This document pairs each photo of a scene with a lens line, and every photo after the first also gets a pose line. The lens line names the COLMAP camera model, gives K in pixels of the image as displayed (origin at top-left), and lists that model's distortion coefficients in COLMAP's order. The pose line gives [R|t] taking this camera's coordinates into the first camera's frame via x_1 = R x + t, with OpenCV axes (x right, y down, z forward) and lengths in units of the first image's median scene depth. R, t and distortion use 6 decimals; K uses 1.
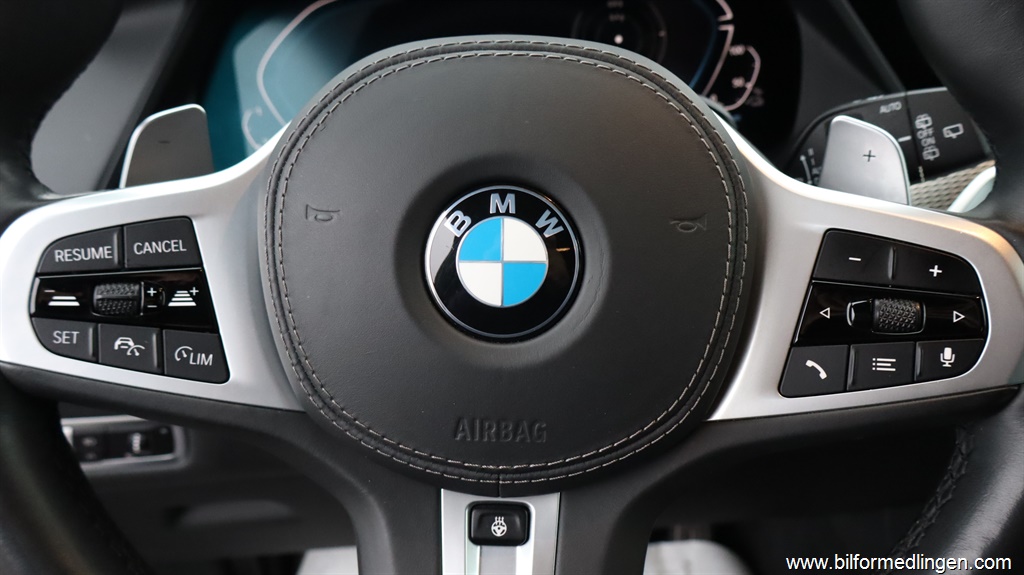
lens RADIAL K [[887.9, 0, 512.0], [0, 887.9, 287.5], [0, 0, 1]] dist [0.000673, 0.002982]
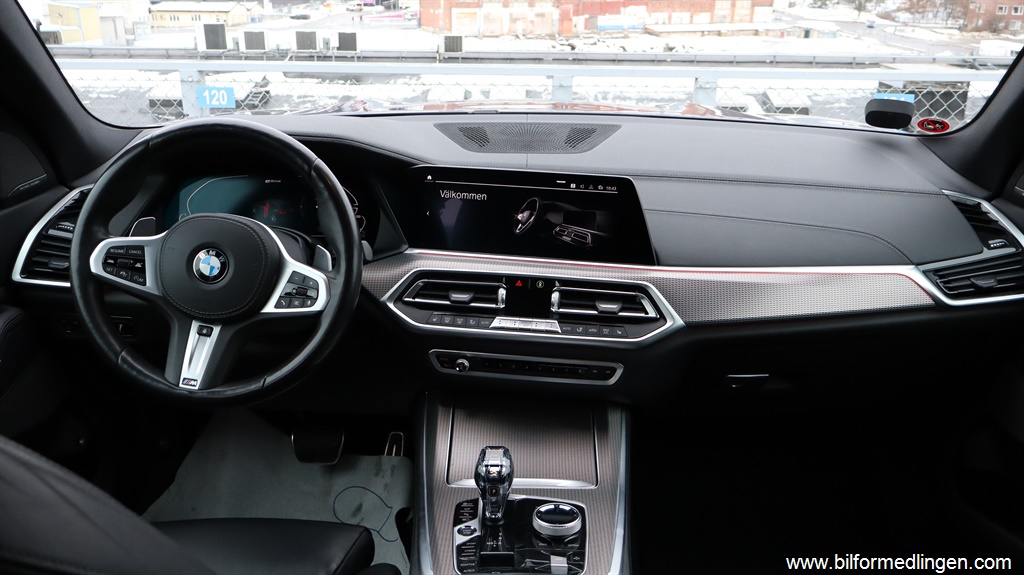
lens RADIAL K [[887.9, 0, 512.0], [0, 887.9, 287.5], [0, 0, 1]] dist [0.000673, 0.002982]
pose [[0.989534, 0.143730, -0.012786, 1.443837], [-0.144296, 0.985219, -0.092318, 0.251214], [-0.000672, 0.093197, 0.995647, -3.167150]]
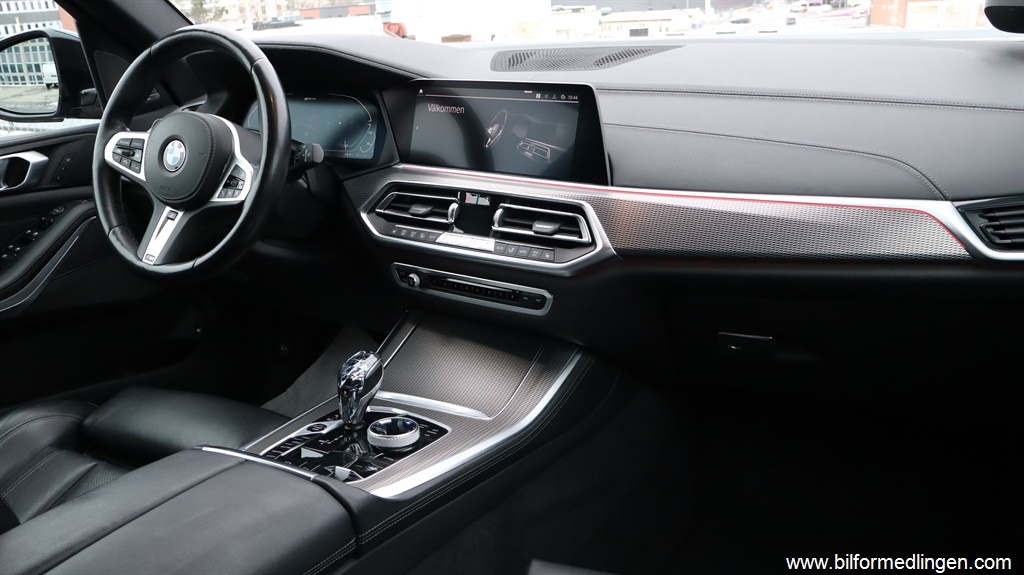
lens RADIAL K [[887.9, 0, 512.0], [0, 887.9, 287.5], [0, 0, 1]] dist [0.000673, 0.002982]
pose [[0.841637, 0.234475, -0.486486, 3.875289], [-0.268518, 0.963275, -0.000270, 0.160394], [0.468556, 0.130858, 0.873688, -2.180880]]
